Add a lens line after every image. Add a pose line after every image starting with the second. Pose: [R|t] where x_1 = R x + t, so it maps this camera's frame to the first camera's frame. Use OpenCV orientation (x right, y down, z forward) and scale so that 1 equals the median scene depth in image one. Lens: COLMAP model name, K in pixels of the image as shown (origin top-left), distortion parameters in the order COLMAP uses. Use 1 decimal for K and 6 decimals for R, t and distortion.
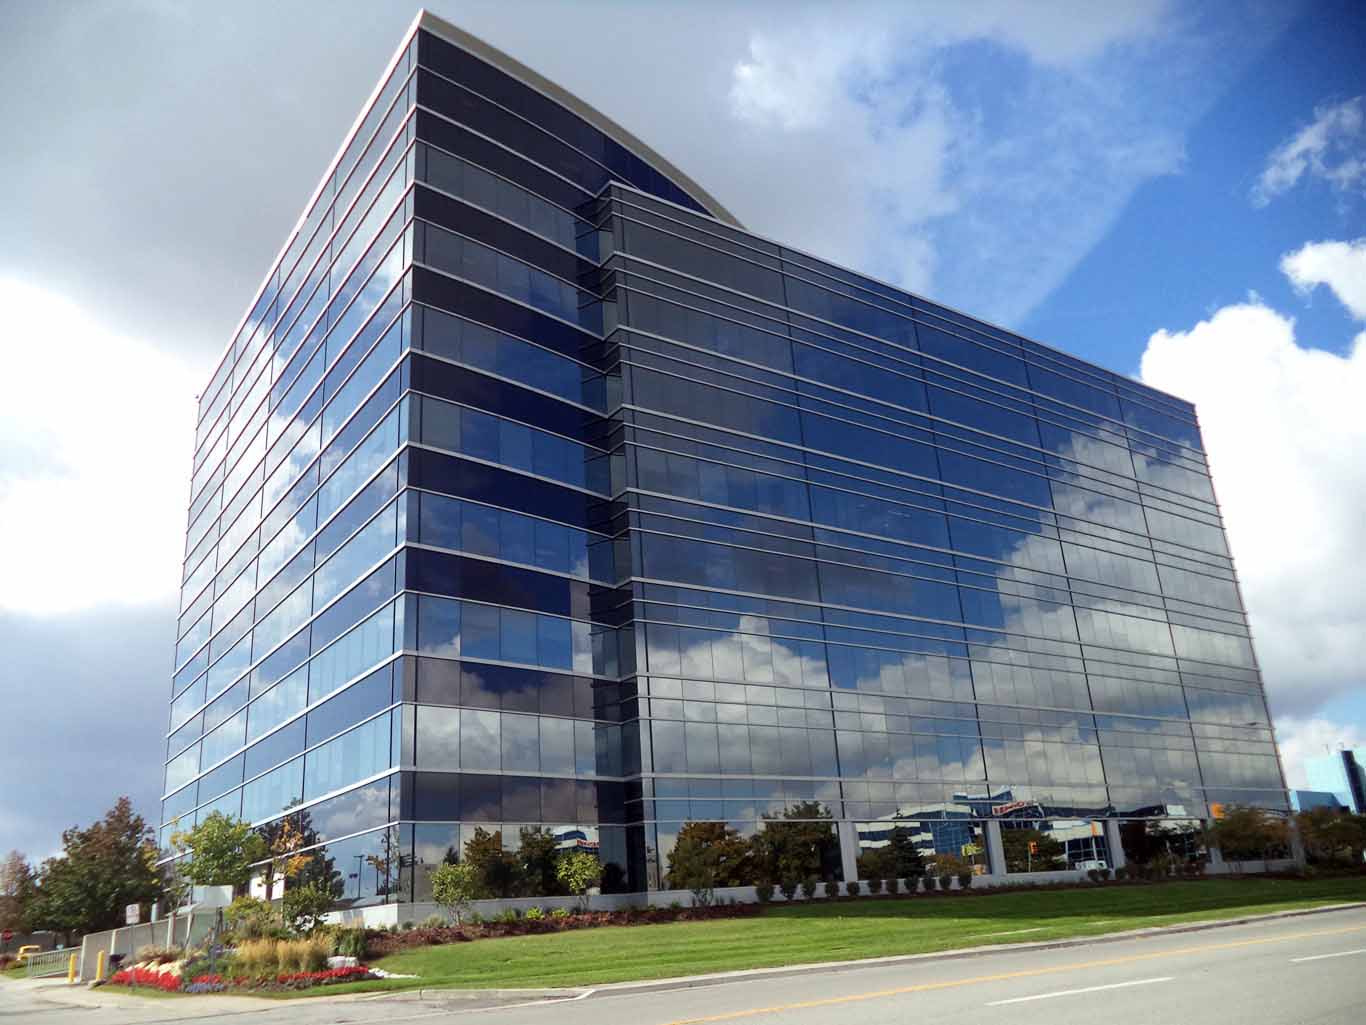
lens RADIAL K [[1090.1, 0, 683.0], [0, 1090.1, 512.5], [0, 0, 1]] dist [0.002295, -0.001982]
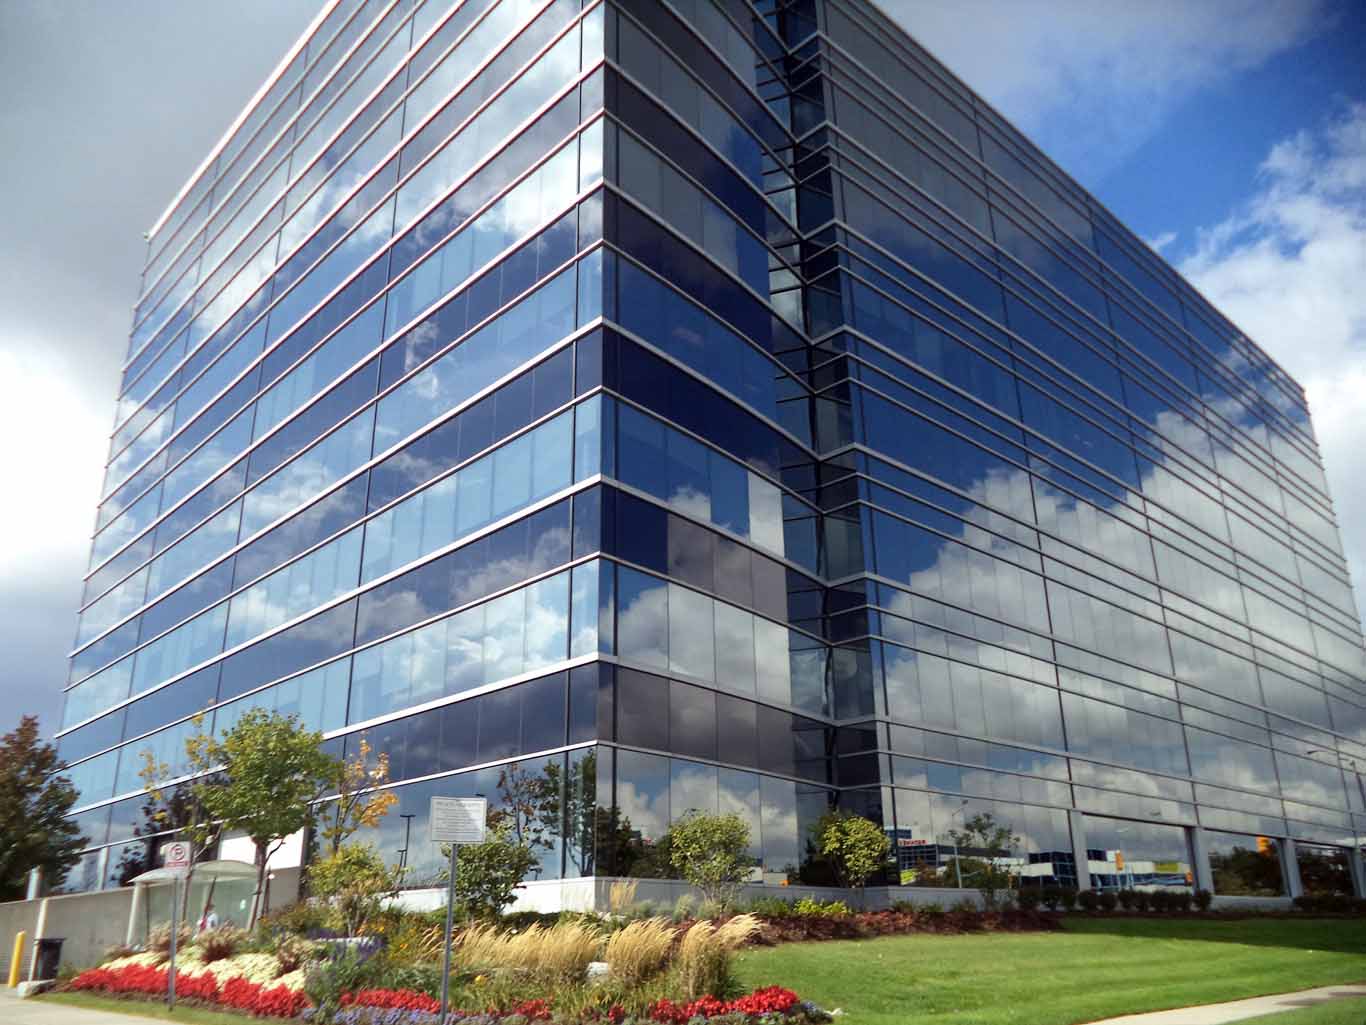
lens RADIAL K [[1075.8, 0, 683.0], [0, 1075.8, 512.5], [0, 0, 1]] dist [0.002032, 0.000374]
pose [[0.987904, 0.098686, 0.119609, -0.243984], [-0.095874, 0.994969, -0.029053, 0.139894], [-0.121874, 0.017234, 0.992396, 0.329494]]
